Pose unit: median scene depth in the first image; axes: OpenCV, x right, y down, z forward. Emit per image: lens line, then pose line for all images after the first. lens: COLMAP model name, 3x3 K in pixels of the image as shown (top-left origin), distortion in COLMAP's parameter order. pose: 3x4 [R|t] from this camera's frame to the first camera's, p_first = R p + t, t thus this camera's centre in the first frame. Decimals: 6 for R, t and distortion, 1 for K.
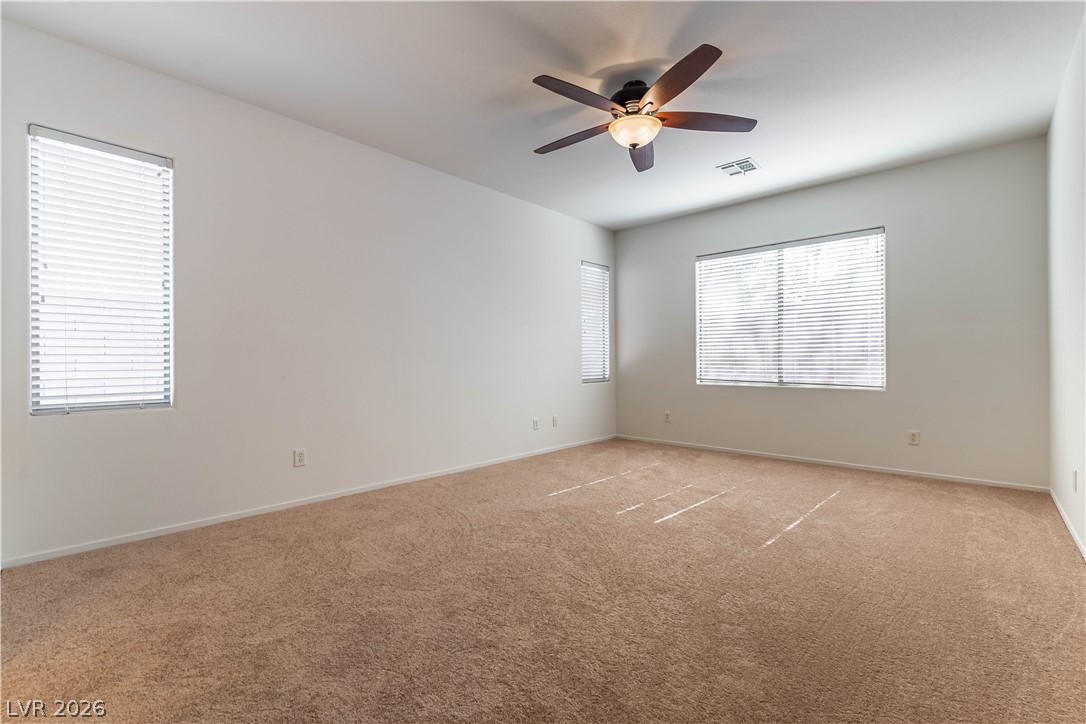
lens RADIAL K [[472.7, 0, 568.0], [0, 472.7, 353.3], [0, 0, 1]] dist [-0.000945, -0.000625]
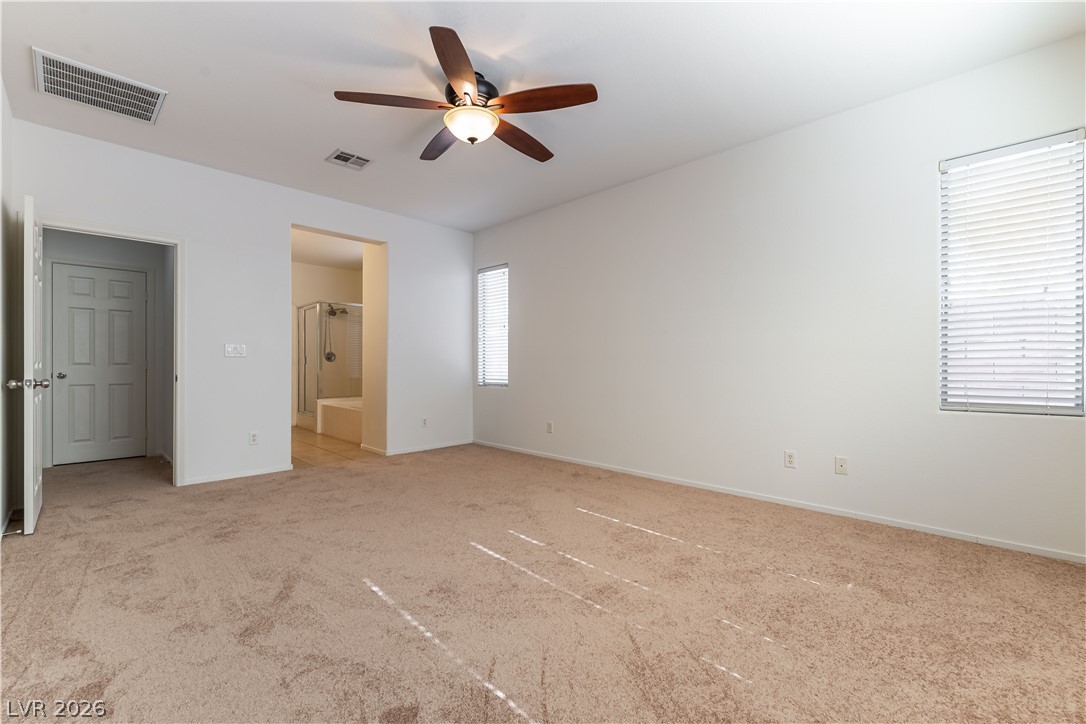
lens RADIAL K [[472.7, 0, 545.8], [0, 472.7, 363.9], [0, 0, 1]] dist [-0.000945, -0.000625]
pose [[-0.057203, 0.004965, -0.998350, 0.844960], [0.011410, 0.999926, 0.004319, 0.006556], [0.998297, -0.011144, -0.057255, 0.929844]]
